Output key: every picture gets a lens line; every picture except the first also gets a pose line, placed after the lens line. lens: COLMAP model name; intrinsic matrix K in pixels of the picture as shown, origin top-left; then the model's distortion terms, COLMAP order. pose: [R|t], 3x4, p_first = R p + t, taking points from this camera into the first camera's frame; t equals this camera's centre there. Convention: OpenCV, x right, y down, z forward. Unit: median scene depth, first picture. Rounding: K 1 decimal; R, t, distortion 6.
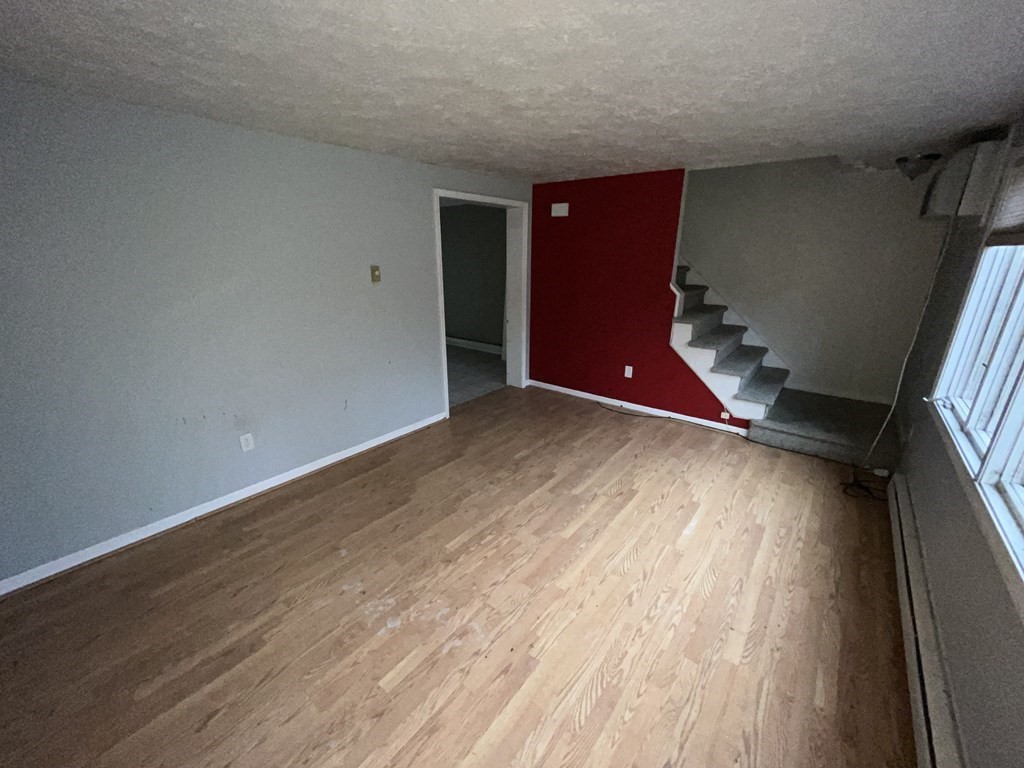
lens RADIAL K [[415.2, 0, 505.0], [0, 415.2, 389.1], [0, 0, 1]] dist [-0.002957, -0.000415]
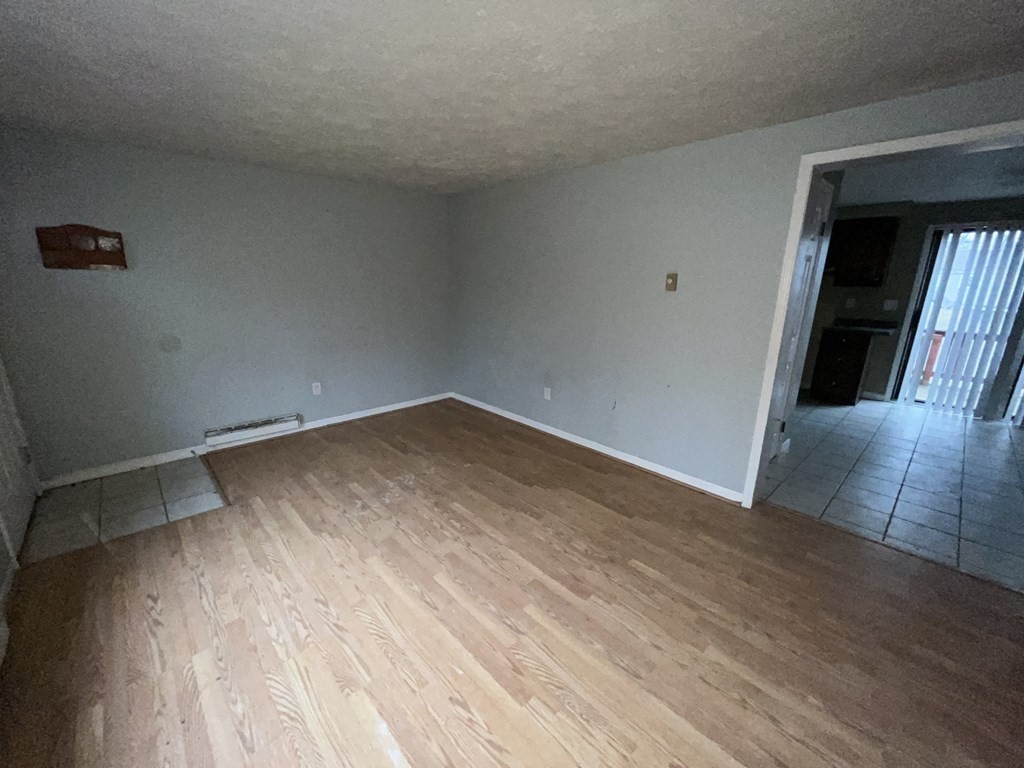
lens RADIAL K [[415.2, 0, 509.2], [0, 415.2, 388.1], [0, 0, 1]] dist [-0.002957, -0.000415]
pose [[-0.137345, 0.255407, -0.957029, 0.749696], [-0.323737, 0.901549, 0.287061, -0.253599], [0.936125, 0.349252, -0.041138, 0.926566]]
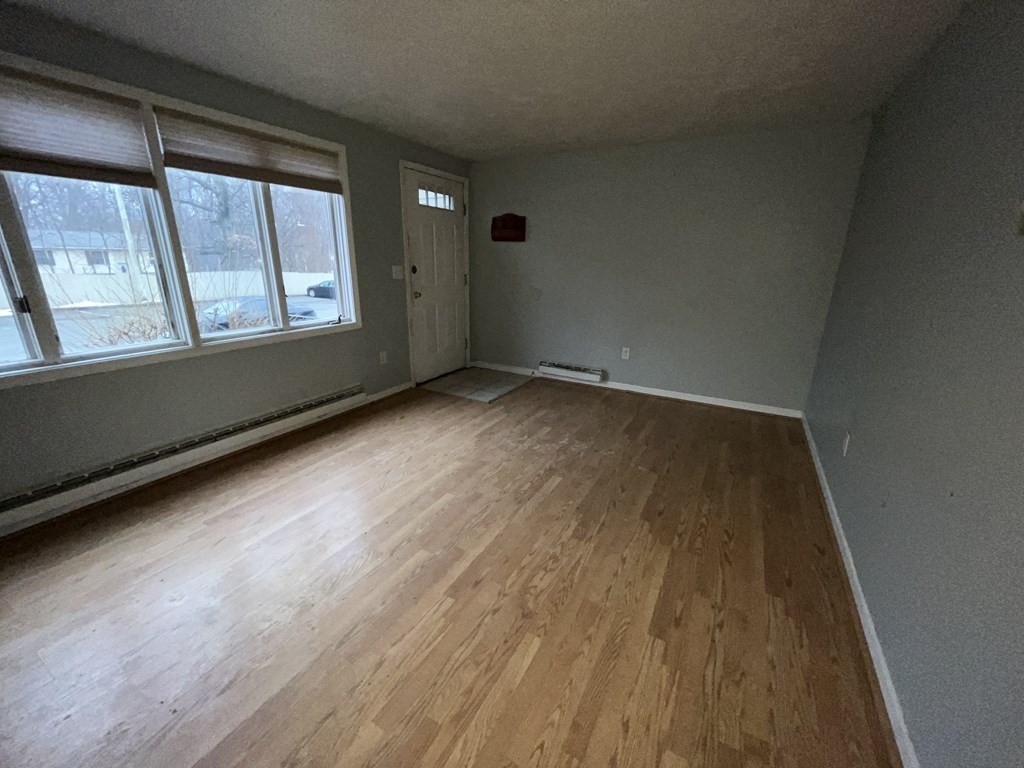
lens RADIAL K [[415.2, 0, 504.4], [0, 415.2, 390.1], [0, 0, 1]] dist [-0.002957, -0.000415]
pose [[-0.986984, 0.033415, -0.157311, 0.144543], [-0.065569, 0.809569, 0.583351, -0.372530], [0.146846, 0.586072, -0.796841, 1.470686]]
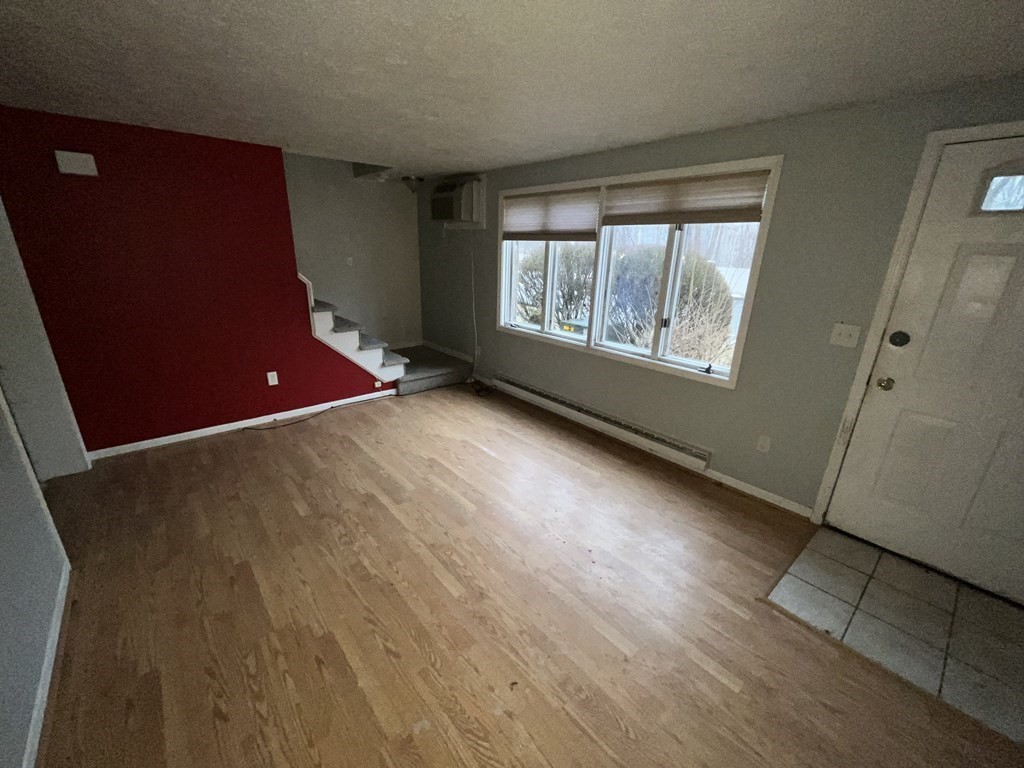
lens RADIAL K [[415.2, 0, 507.5], [0, 415.2, 389.1], [0, 0, 1]] dist [-0.002957, -0.000415]
pose [[0.180739, -0.317021, 0.931038, -0.658785], [0.287657, 0.922274, 0.258195, -0.161824], [-0.940525, 0.221154, 0.257884, 0.513160]]
